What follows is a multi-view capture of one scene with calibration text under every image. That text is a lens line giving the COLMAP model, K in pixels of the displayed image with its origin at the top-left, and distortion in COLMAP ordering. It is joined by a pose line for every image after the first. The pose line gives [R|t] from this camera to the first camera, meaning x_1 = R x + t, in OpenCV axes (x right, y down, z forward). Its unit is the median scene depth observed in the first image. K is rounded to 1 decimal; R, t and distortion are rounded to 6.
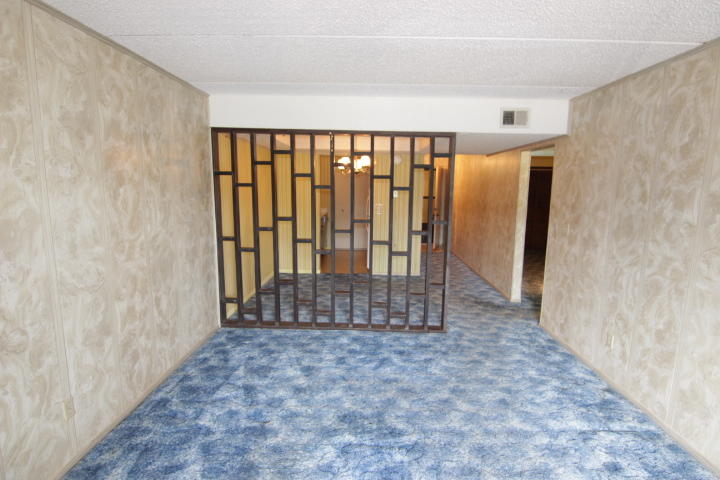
lens RADIAL K [[369.8, 0, 360.3], [0, 369.8, 239.4], [0, 0, 1]] dist [-0.020208, -0.003547]
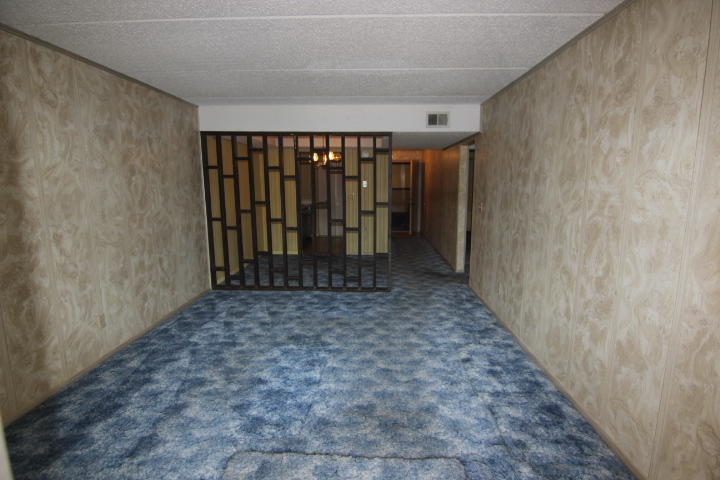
lens RADIAL K [[369.8, 0, 361.7], [0, 369.8, 239.8], [0, 0, 1]] dist [-0.020208, -0.003547]
pose [[0.999849, -0.013718, -0.010697, 0.210633], [0.013822, 0.999857, 0.009701, 0.086803], [0.010562, -0.009848, 0.999896, -0.356261]]
